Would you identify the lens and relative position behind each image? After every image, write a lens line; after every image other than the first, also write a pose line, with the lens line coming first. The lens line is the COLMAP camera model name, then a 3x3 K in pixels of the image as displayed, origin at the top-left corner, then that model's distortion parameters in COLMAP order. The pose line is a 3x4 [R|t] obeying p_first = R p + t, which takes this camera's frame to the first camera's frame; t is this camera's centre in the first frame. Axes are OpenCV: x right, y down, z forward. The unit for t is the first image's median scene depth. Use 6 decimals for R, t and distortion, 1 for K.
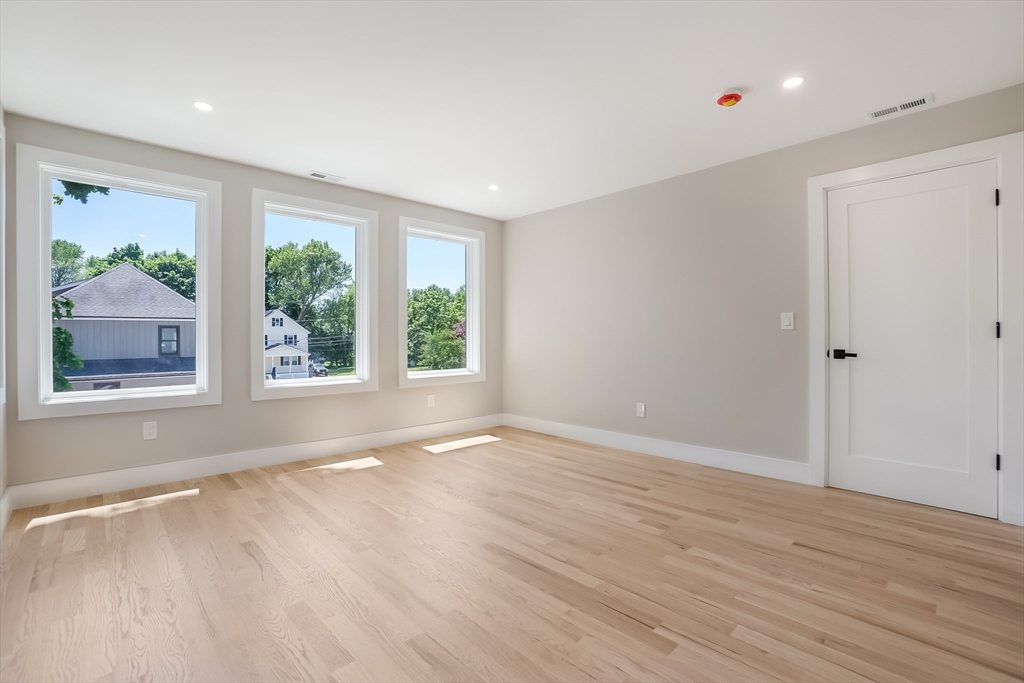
lens RADIAL K [[456.4, 0, 512.0], [0, 456.4, 341.5], [0, 0, 1]] dist [-0.038148, 0.000225]
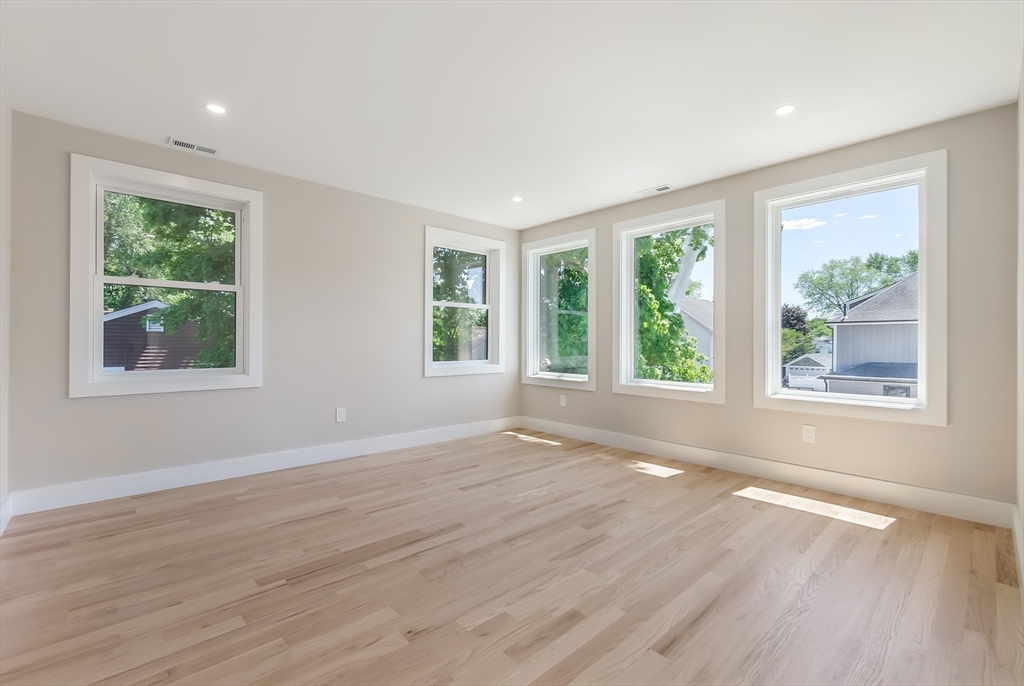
lens RADIAL K [[452.4, 0, 510.1], [0, 452.4, 339.3], [0, 0, 1]] dist [0.000777, 0.000135]
pose [[-0.018933, -0.000255, -0.999821, 0.894278], [-0.012323, 0.999924, -0.000022, -0.016463], [0.999745, 0.012320, -0.018935, 0.940104]]
